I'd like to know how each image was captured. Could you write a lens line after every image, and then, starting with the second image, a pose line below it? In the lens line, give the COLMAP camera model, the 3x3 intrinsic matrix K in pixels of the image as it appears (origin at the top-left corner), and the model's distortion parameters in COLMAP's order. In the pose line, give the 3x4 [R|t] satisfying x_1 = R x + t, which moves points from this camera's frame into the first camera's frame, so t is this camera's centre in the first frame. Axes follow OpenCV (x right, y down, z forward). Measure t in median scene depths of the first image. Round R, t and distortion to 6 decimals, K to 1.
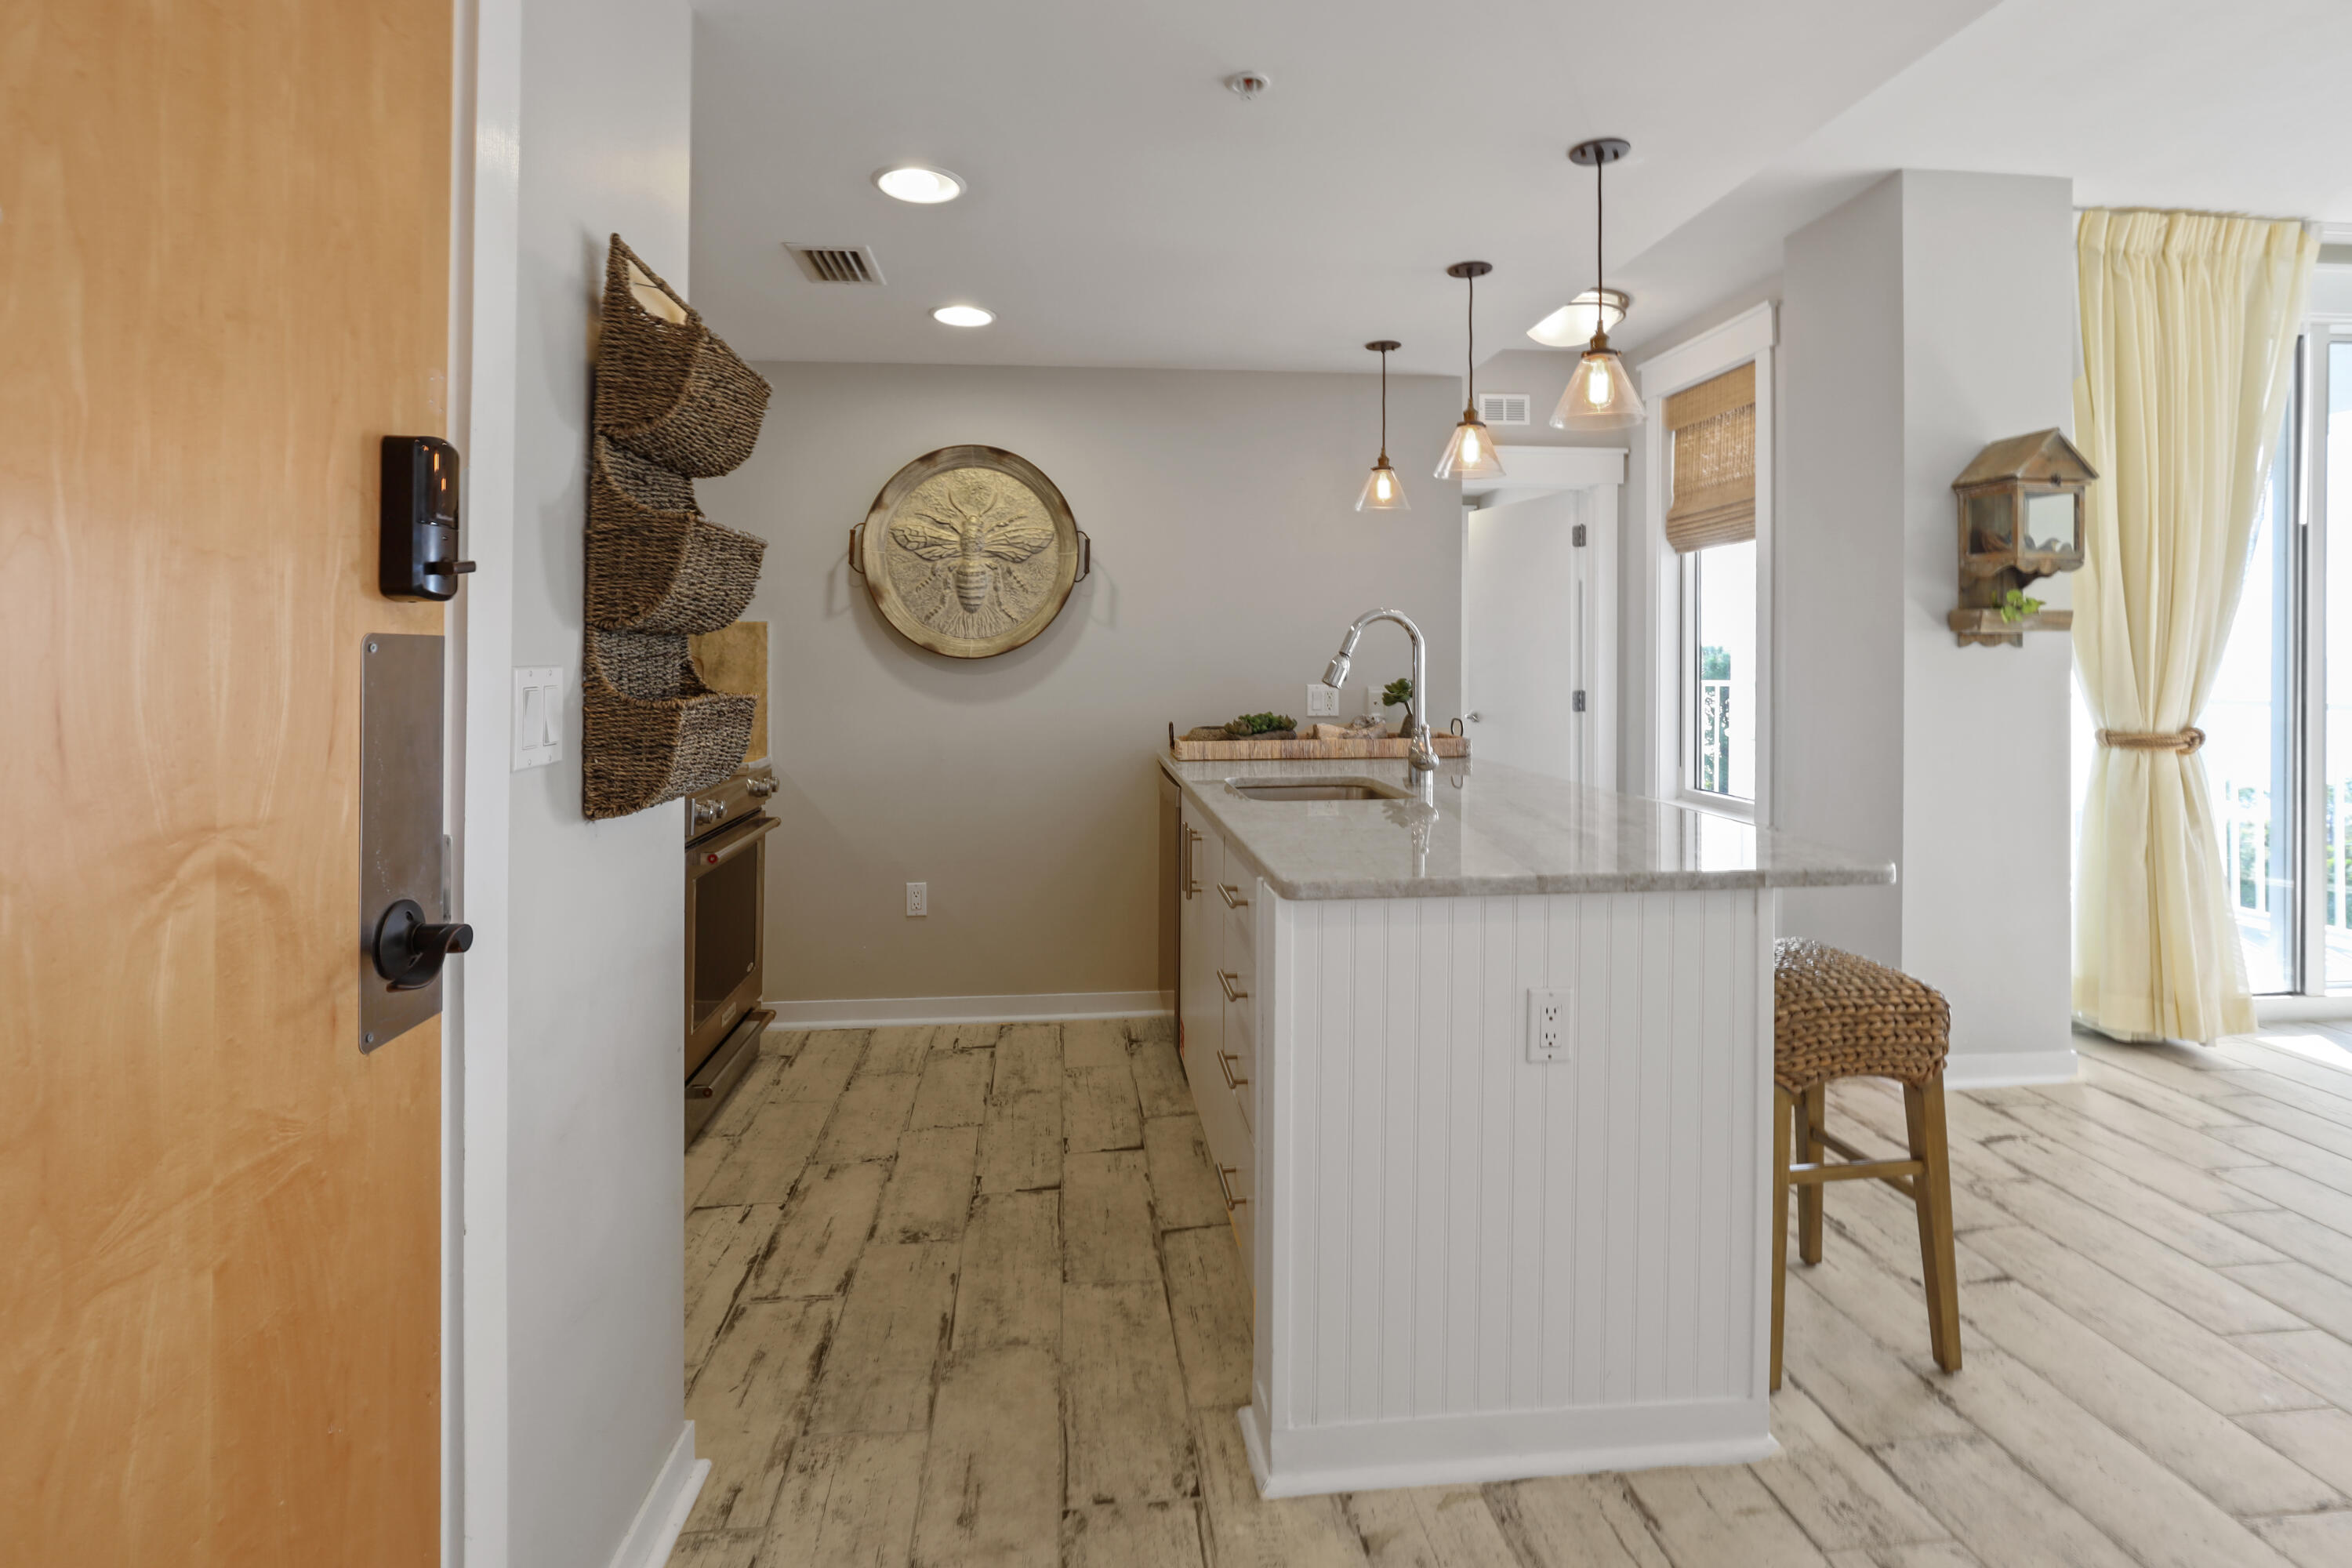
lens RADIAL K [[1111.2, 0, 1157.8], [0, 1111.2, 653.1], [0, 0, 1]] dist [-0.017858, 0.004412]
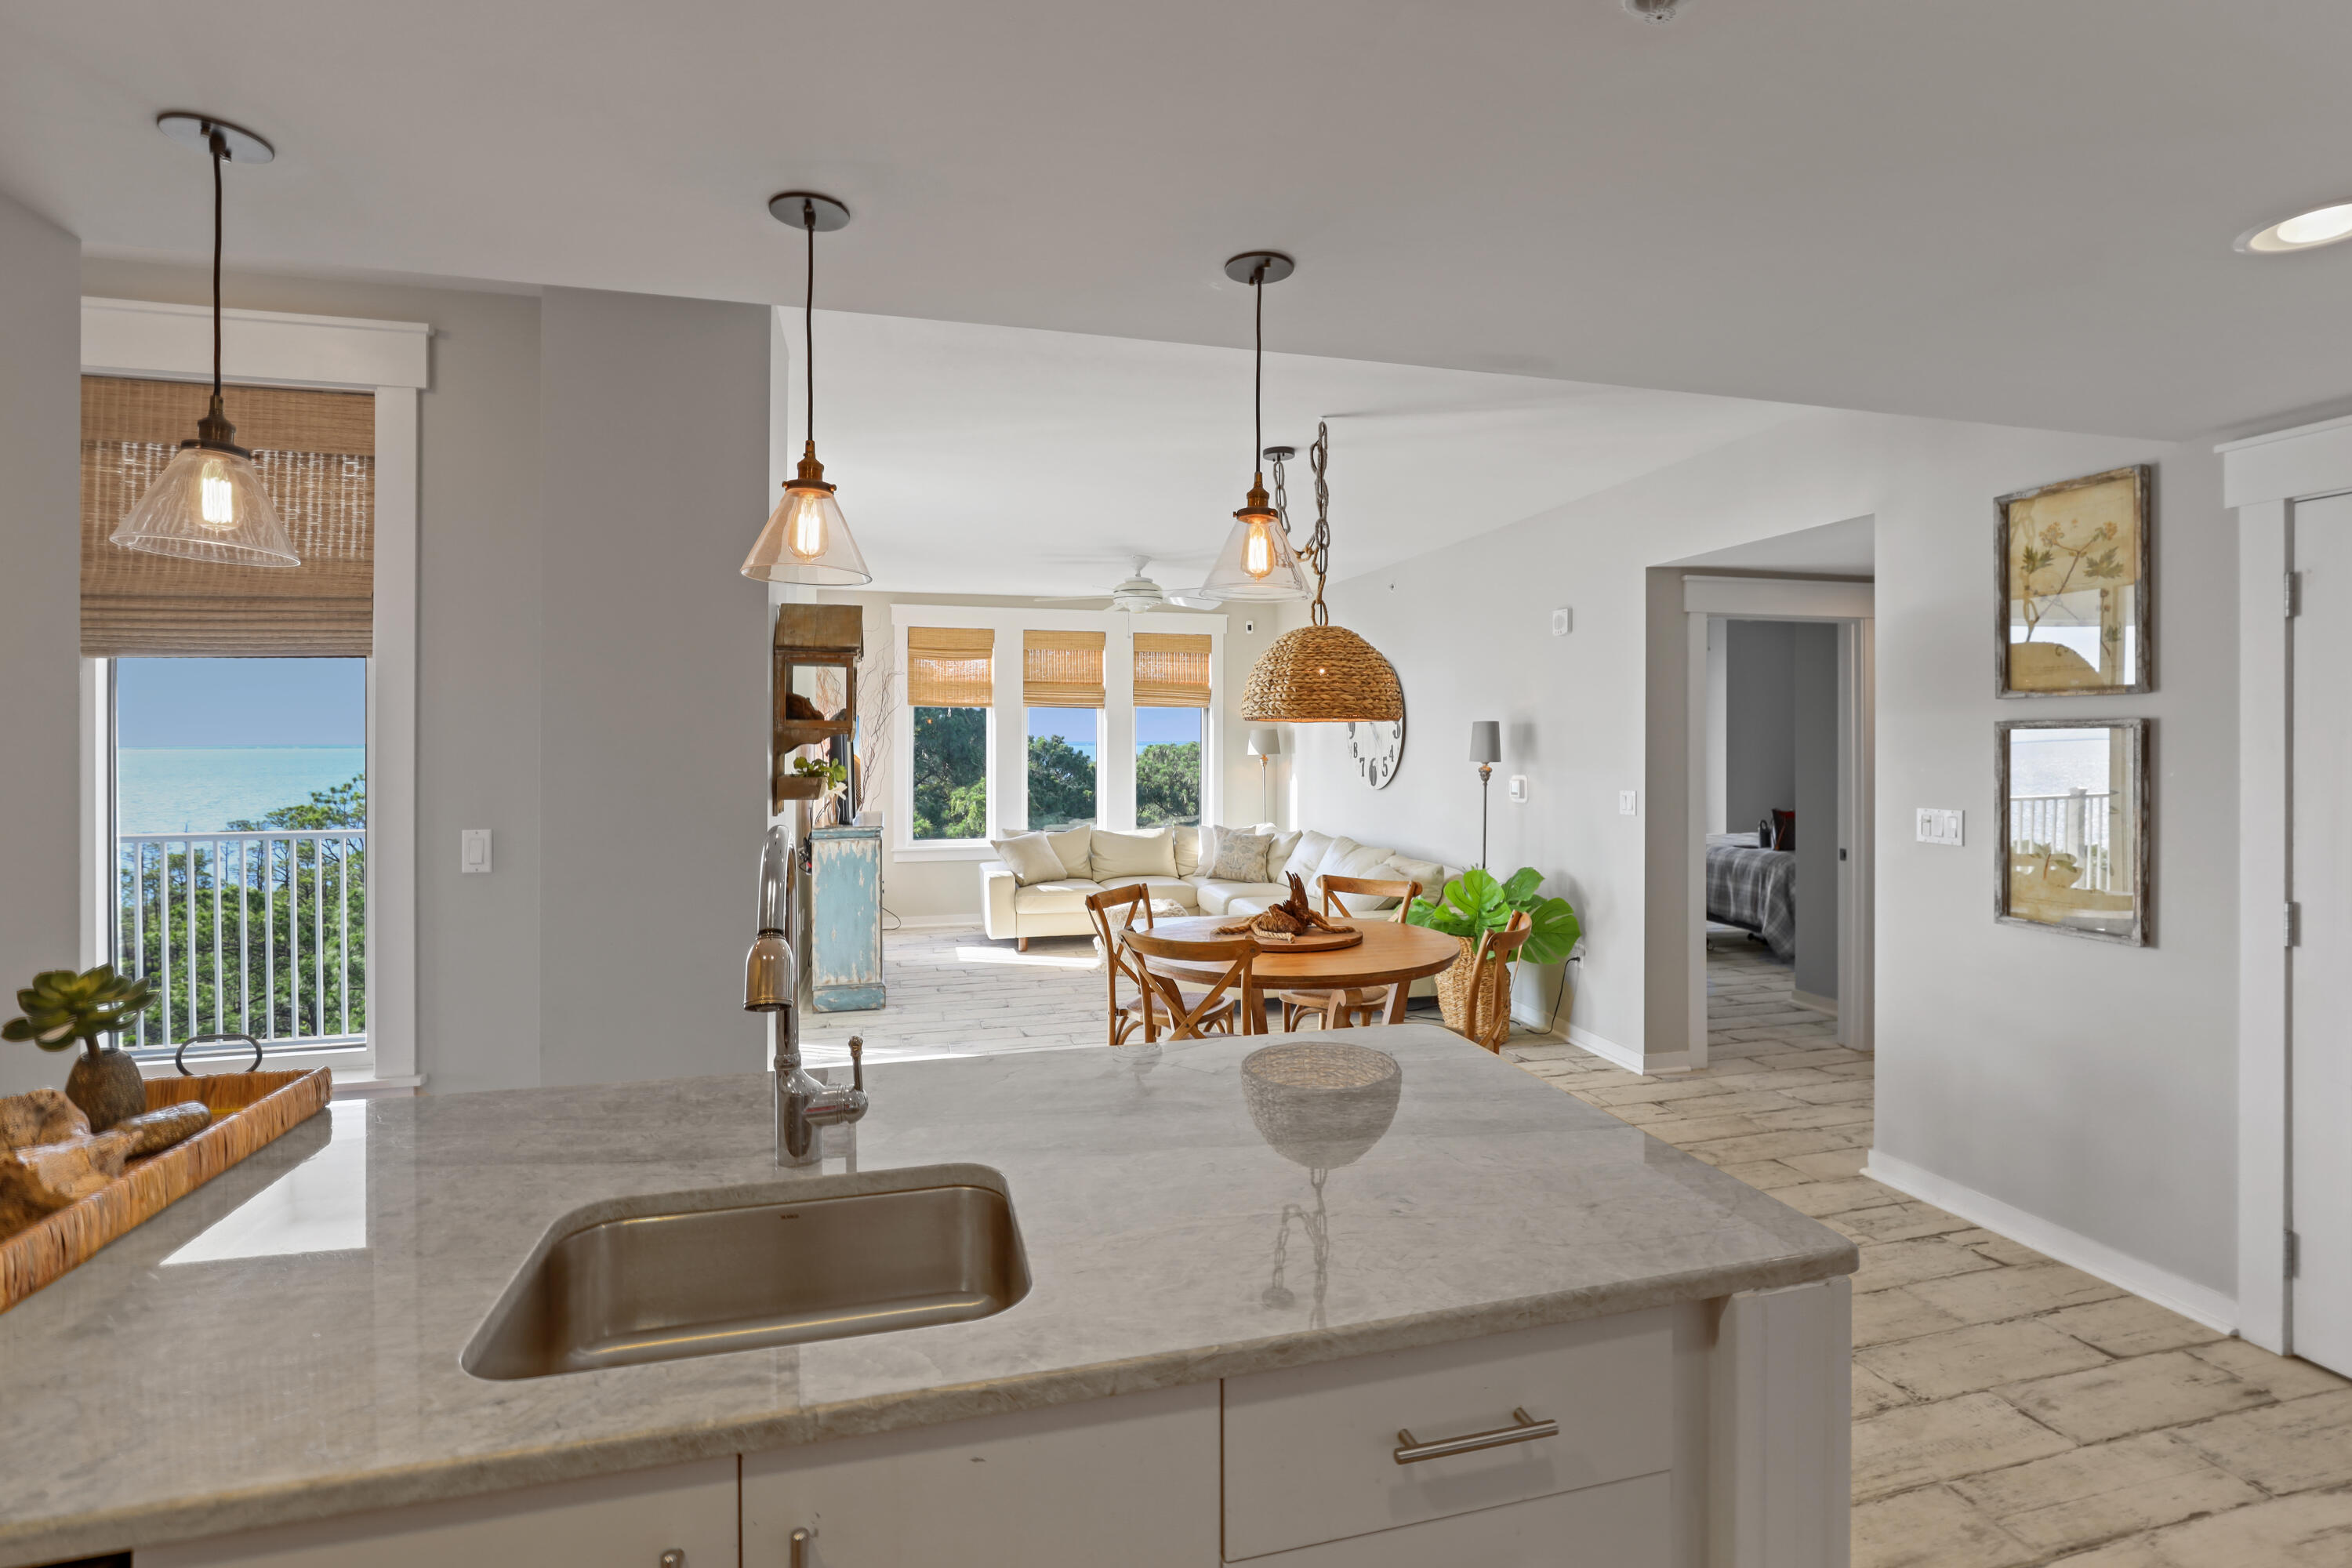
lens RADIAL K [[1111.2, 0, 1189.7], [0, 1111.2, 749.9], [0, 0, 1]] dist [-0.017858, 0.004412]
pose [[-0.174207, -0.007895, 0.984677, -0.280559], [0.002377, 0.999962, 0.008439, -0.068868], [-0.984706, 0.003811, -0.174181, 0.801745]]
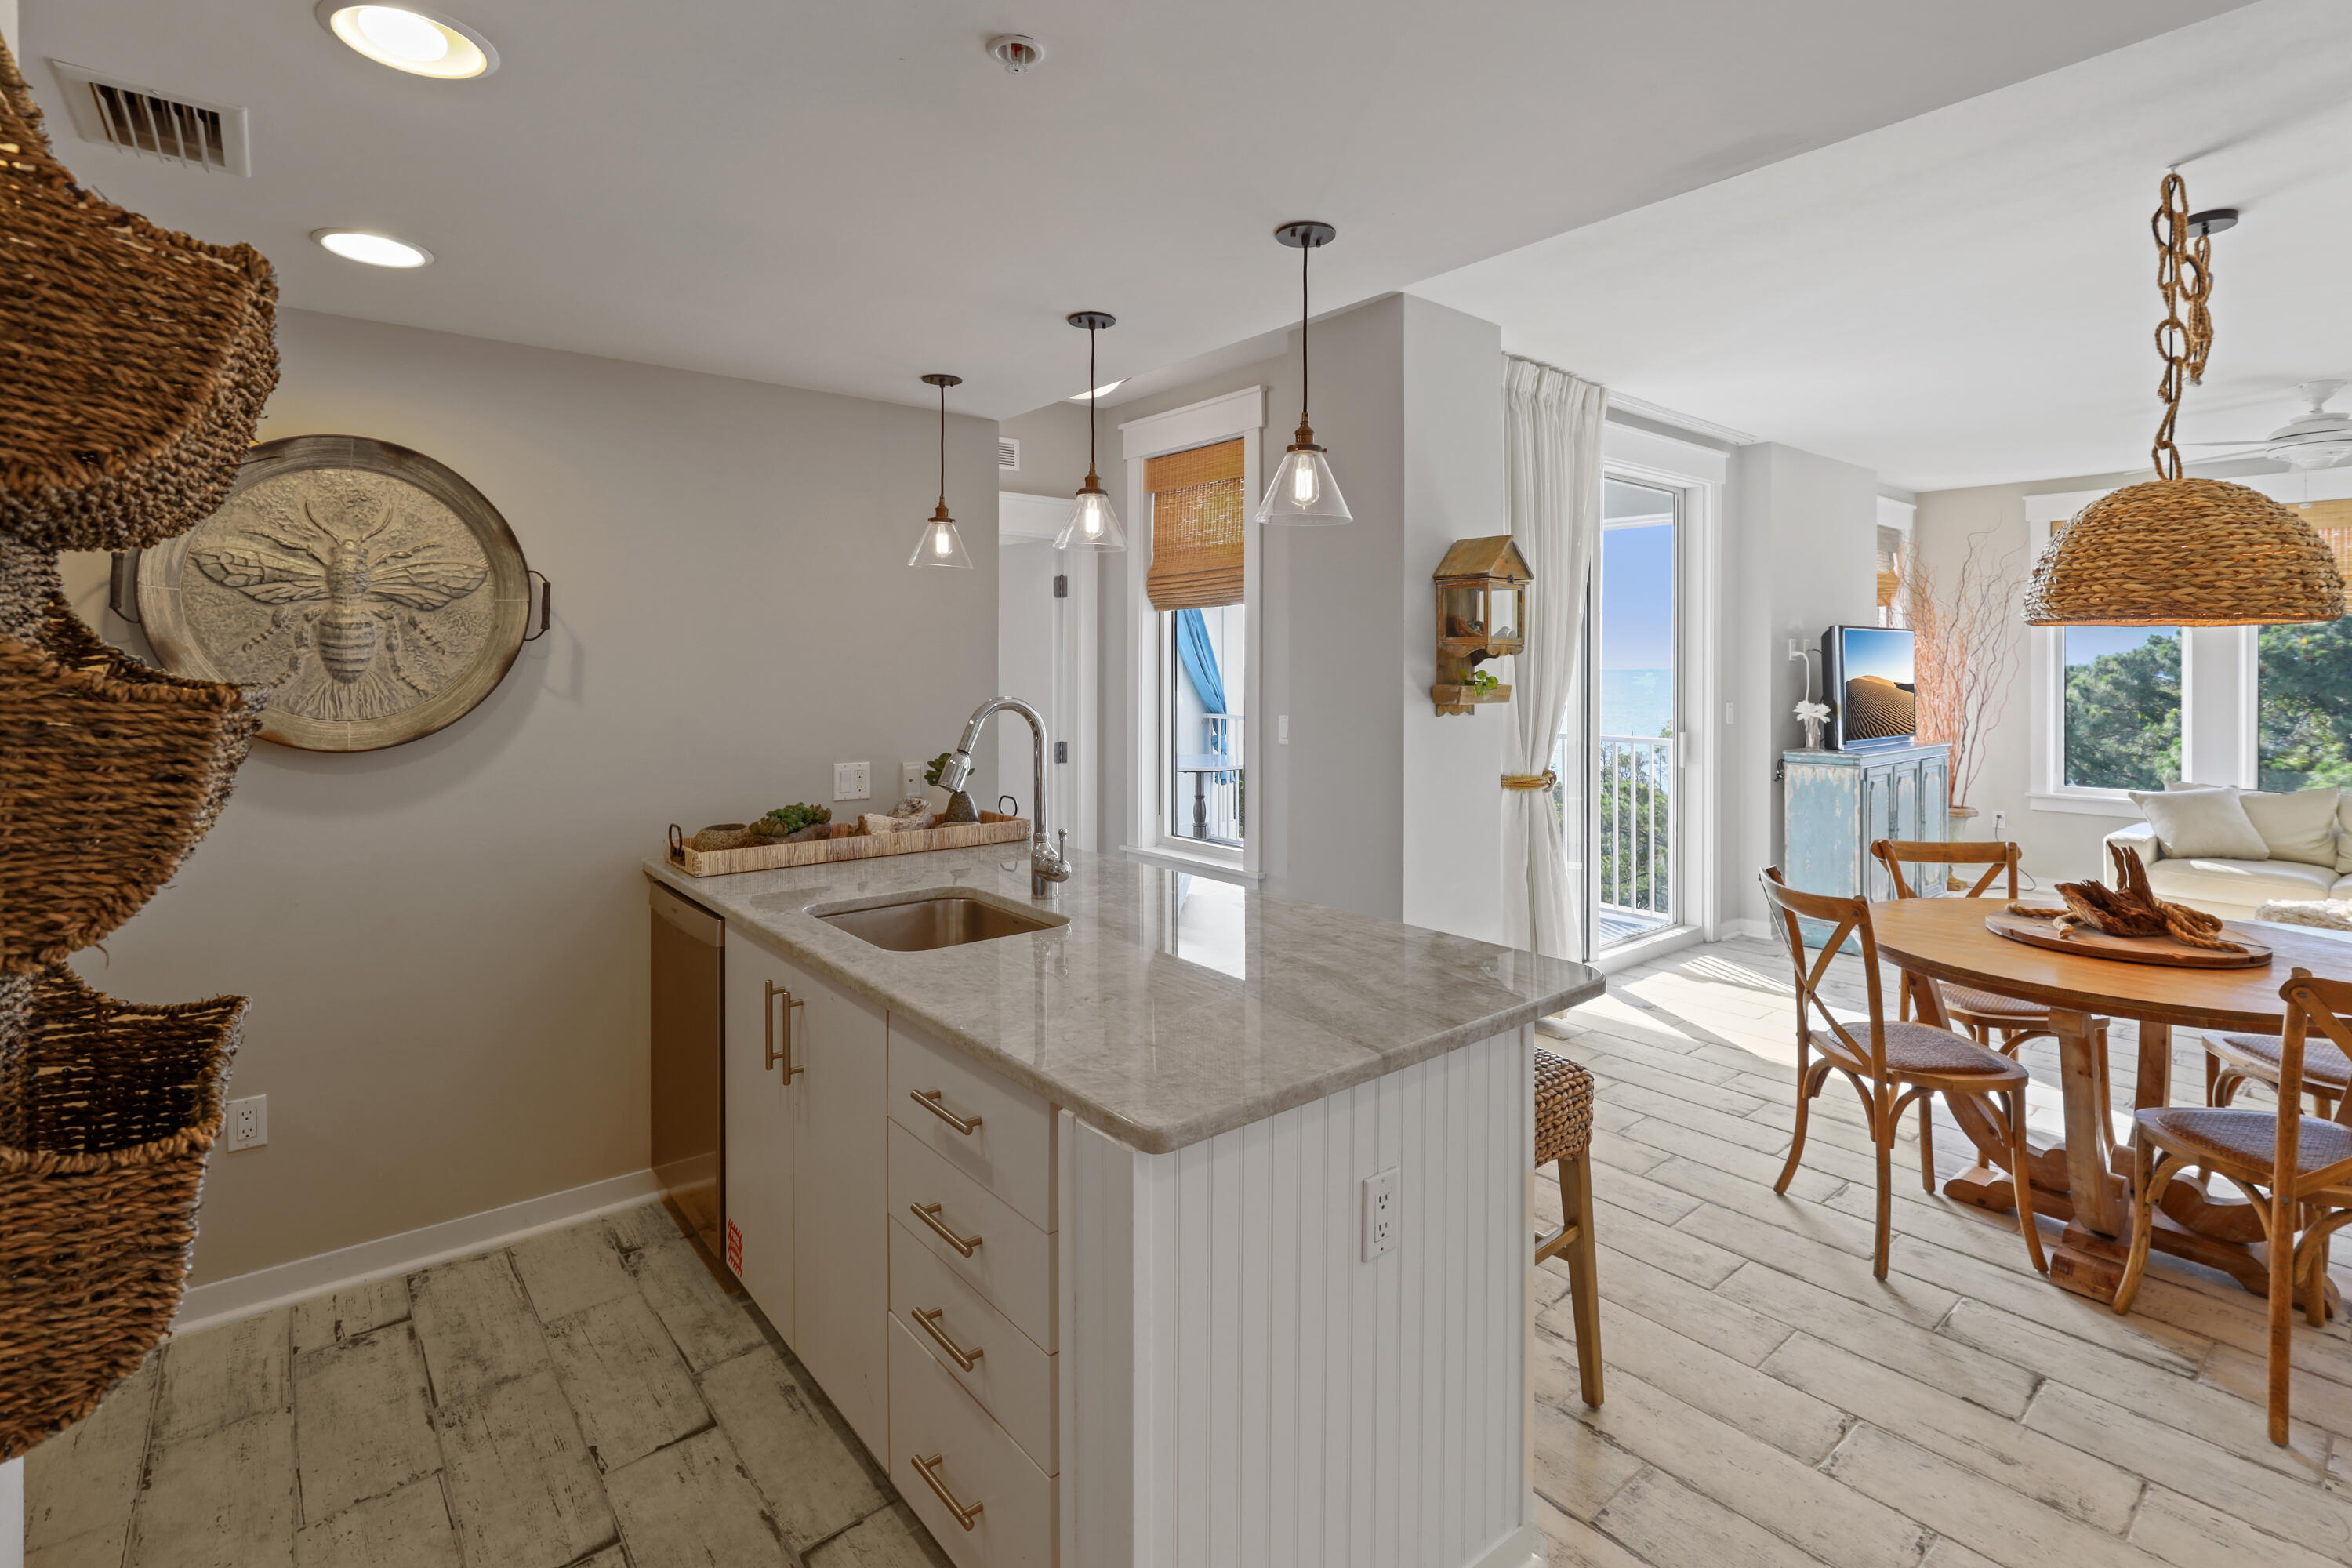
lens RADIAL K [[1111.2, 0, 1187.6], [0, 1111.2, 673.3], [0, 0, 1]] dist [-0.017858, 0.004412]
pose [[0.824905, -0.001264, 0.565270, -0.147220], [-0.002486, 0.999980, 0.005863, -0.056018], [-0.565266, -0.006242, 0.824885, 0.183127]]
